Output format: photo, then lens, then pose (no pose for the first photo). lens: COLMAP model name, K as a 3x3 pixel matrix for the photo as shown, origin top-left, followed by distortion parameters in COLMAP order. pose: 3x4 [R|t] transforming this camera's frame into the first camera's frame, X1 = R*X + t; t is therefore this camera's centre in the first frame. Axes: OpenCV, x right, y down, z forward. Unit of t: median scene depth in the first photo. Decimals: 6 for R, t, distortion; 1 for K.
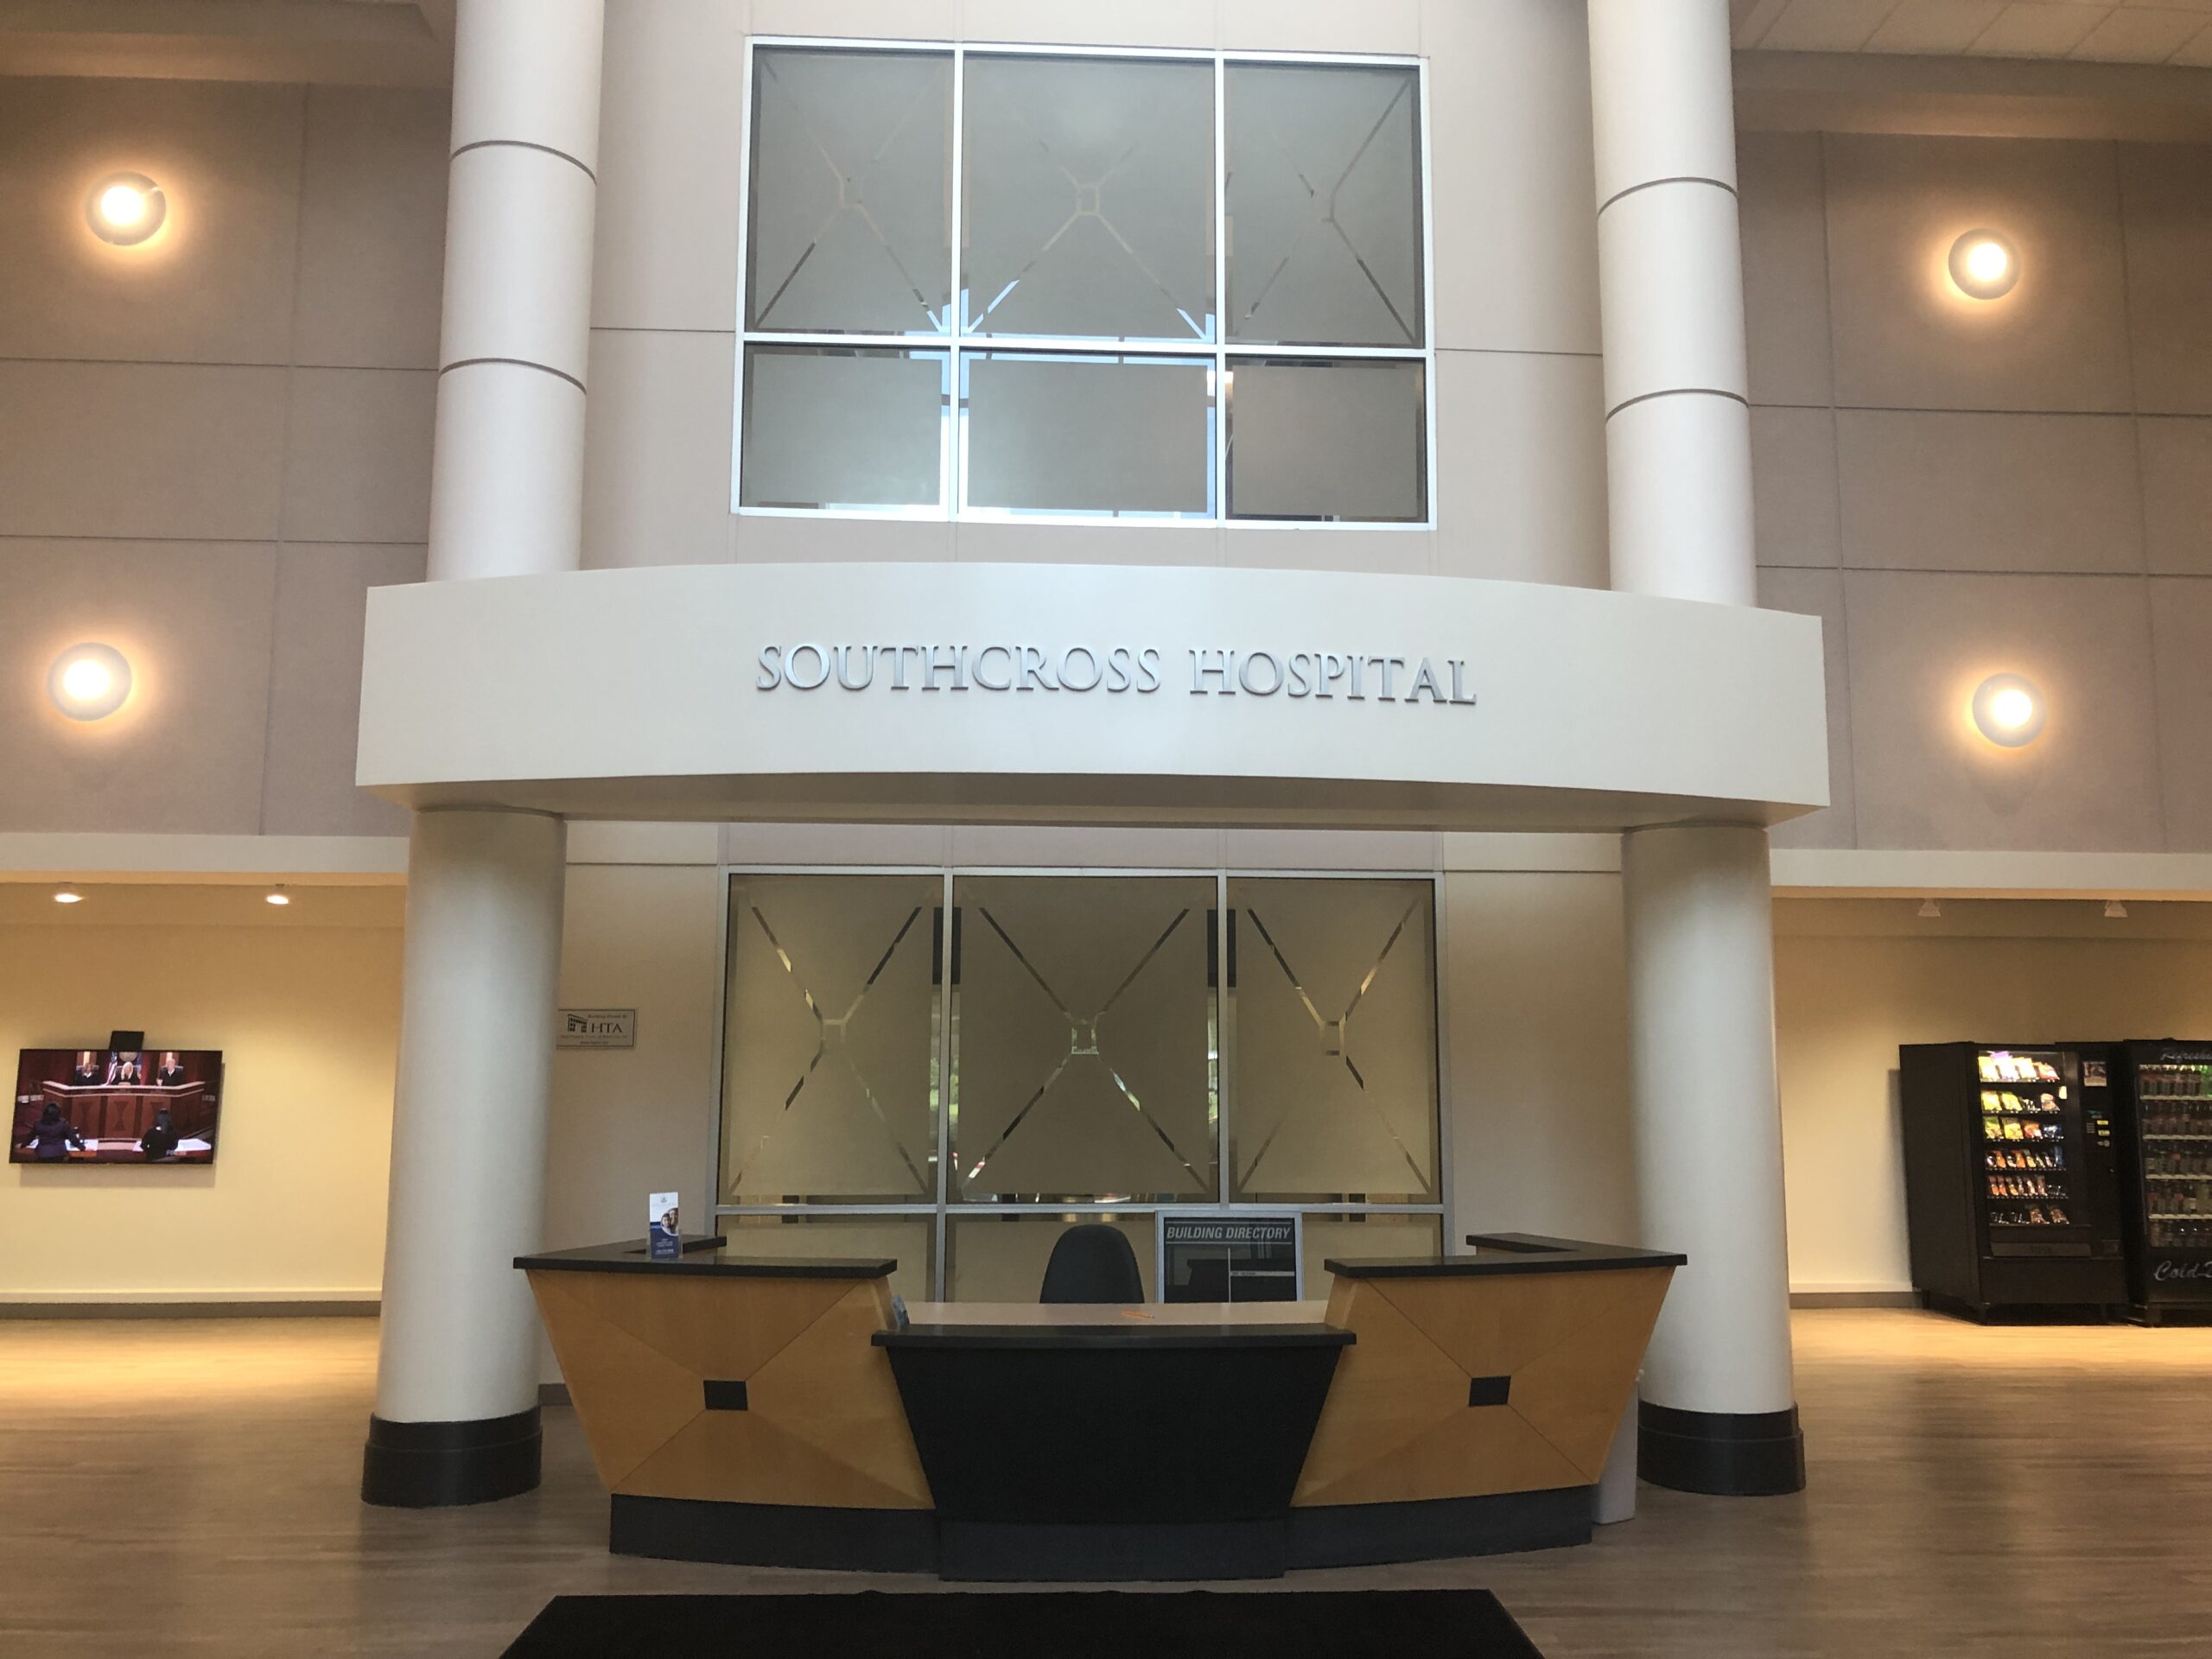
lens RADIAL K [[1610.3, 0, 1106.0], [0, 1610.3, 829.5], [0, 0, 1]] dist [0.088603, -0.200816]
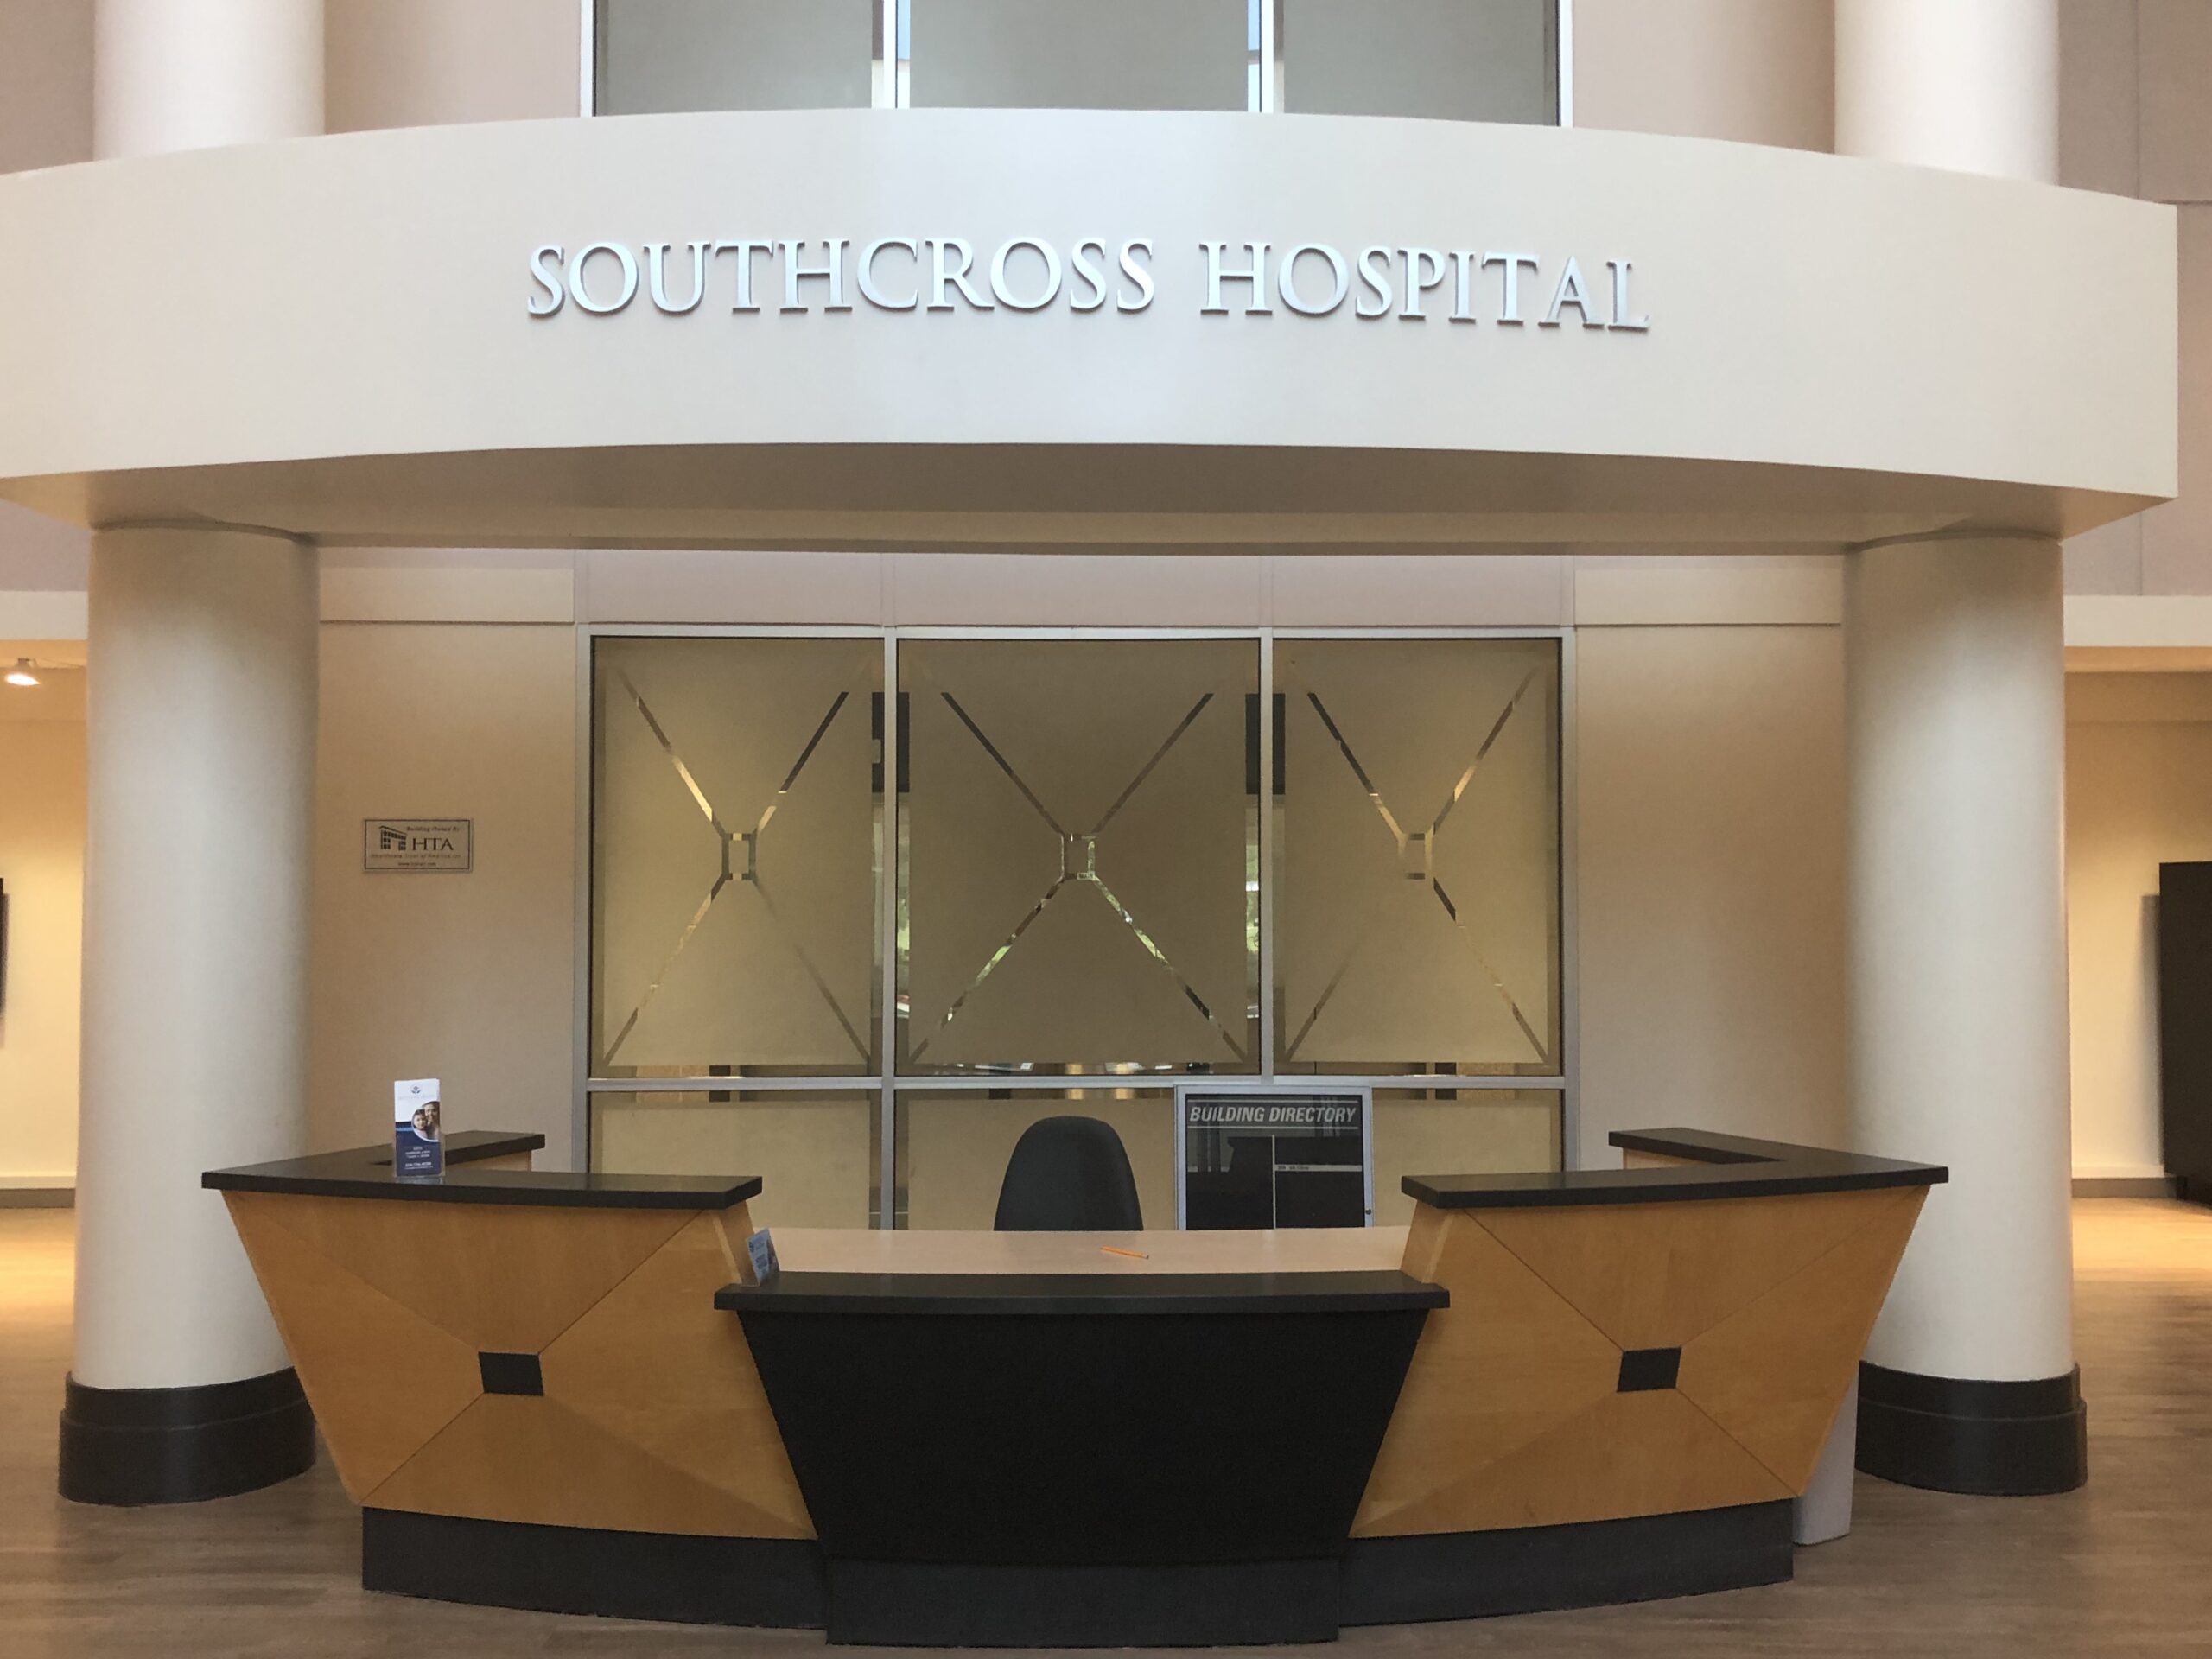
lens RADIAL K [[1662.4, 0, 1106.0], [0, 1662.4, 829.5], [0, 0, 1]] dist [0.066979, -0.076915]
pose [[0.999015, -0.004802, -0.044110, 0.041485], [0.009383, 0.994508, 0.104235, 0.047019], [0.043368, -0.104547, 0.993574, 0.306813]]
